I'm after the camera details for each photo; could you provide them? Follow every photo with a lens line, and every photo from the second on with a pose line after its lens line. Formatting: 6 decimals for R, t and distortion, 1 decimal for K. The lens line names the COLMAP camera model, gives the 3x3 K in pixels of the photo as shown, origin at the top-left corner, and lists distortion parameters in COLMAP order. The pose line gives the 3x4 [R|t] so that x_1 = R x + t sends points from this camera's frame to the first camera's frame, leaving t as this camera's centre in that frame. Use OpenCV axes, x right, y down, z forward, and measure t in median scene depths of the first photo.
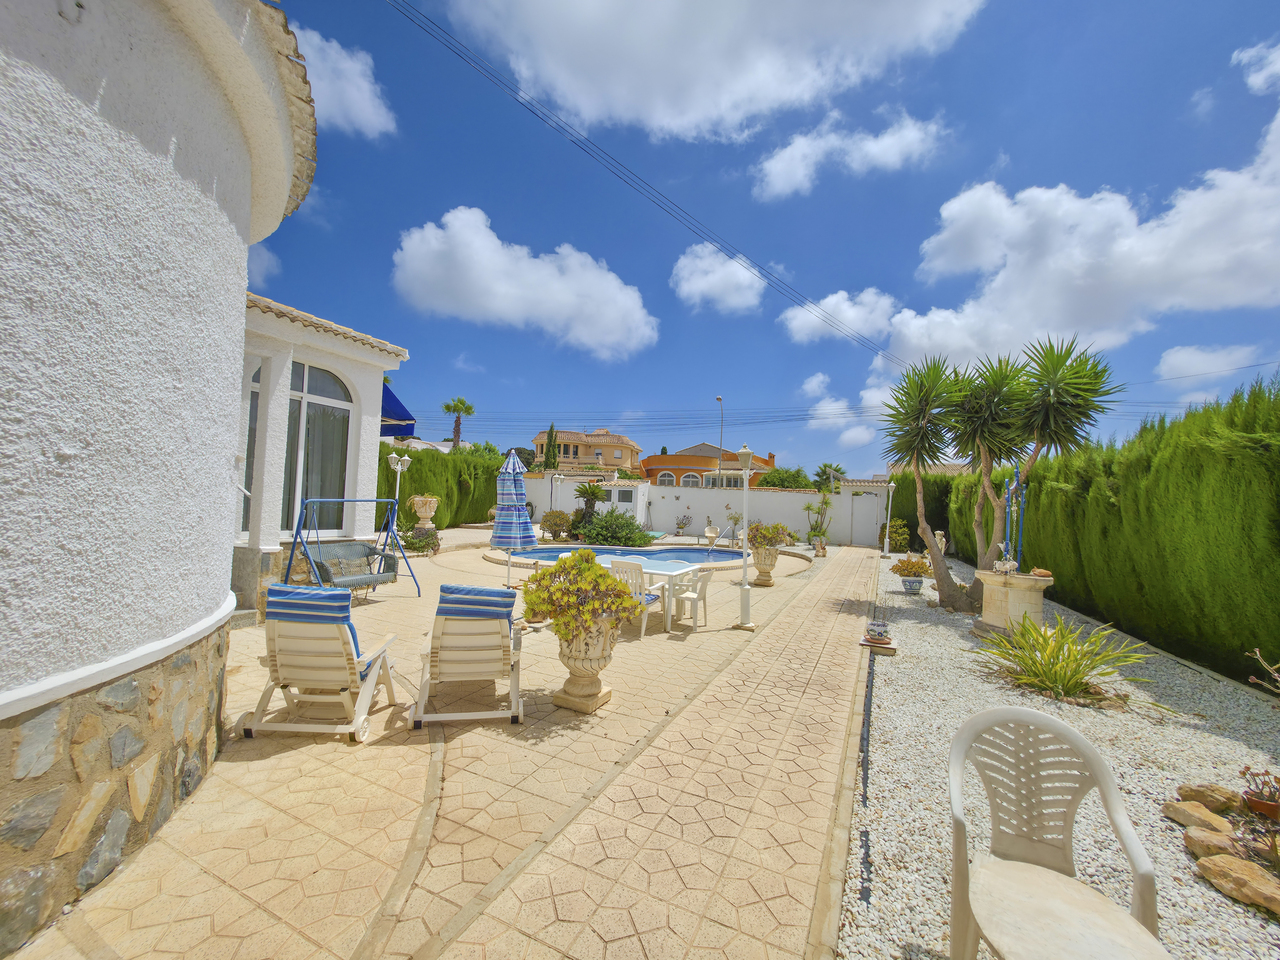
lens RADIAL K [[514.1, 0, 640.9], [0, 514.1, 487.8], [0, 0, 1]] dist [-0.000979, -0.000252]
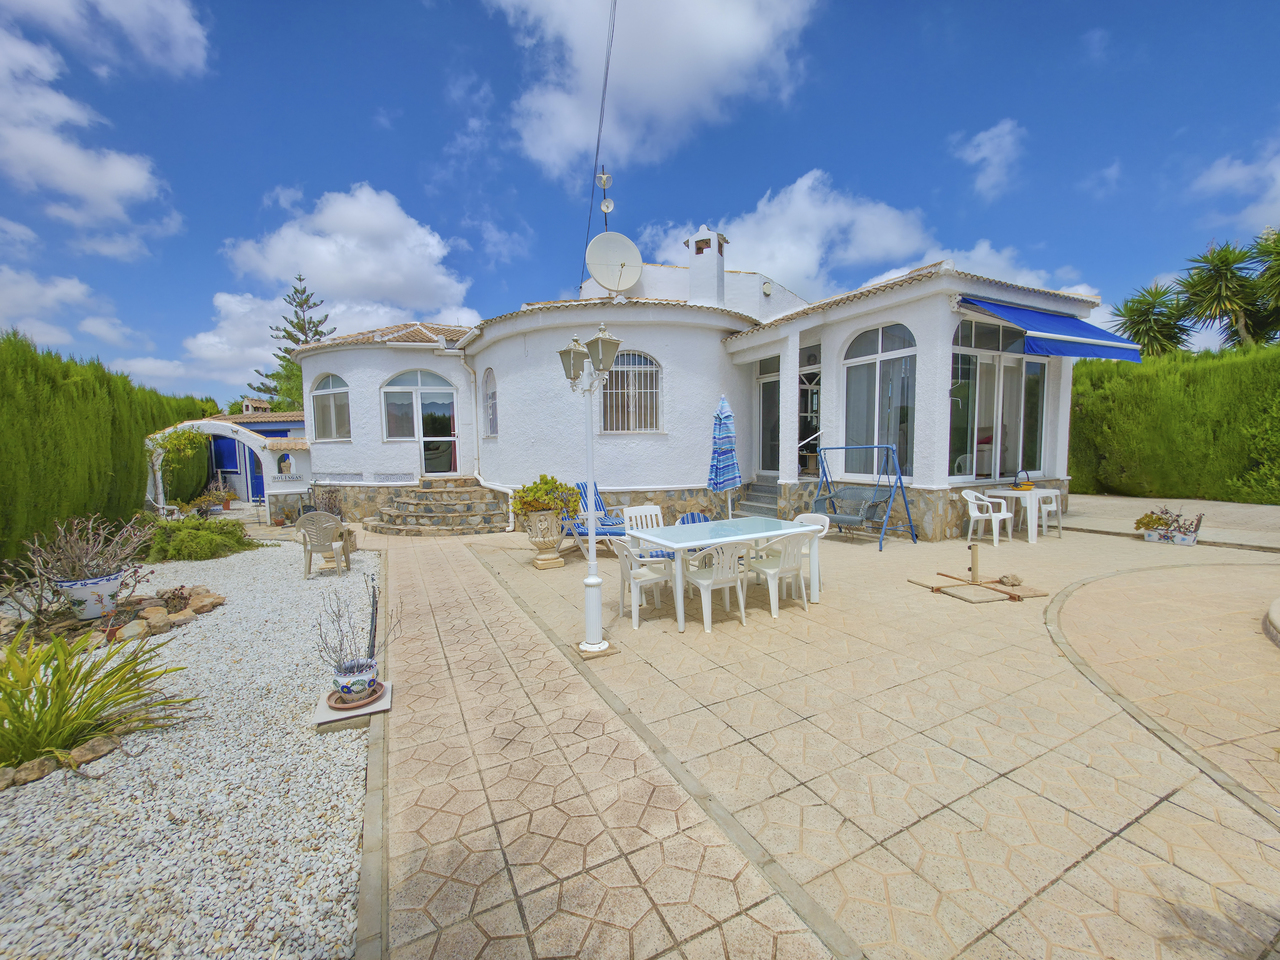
lens RADIAL K [[514.1, 0, 640.9], [0, 514.1, 487.8], [0, 0, 1]] dist [-0.000979, -0.000252]
pose [[-0.619812, 0.032199, -0.784090, 0.794009], [0.018152, 0.999479, 0.026696, 0.097261], [0.784541, 0.002313, -0.620073, 1.799754]]
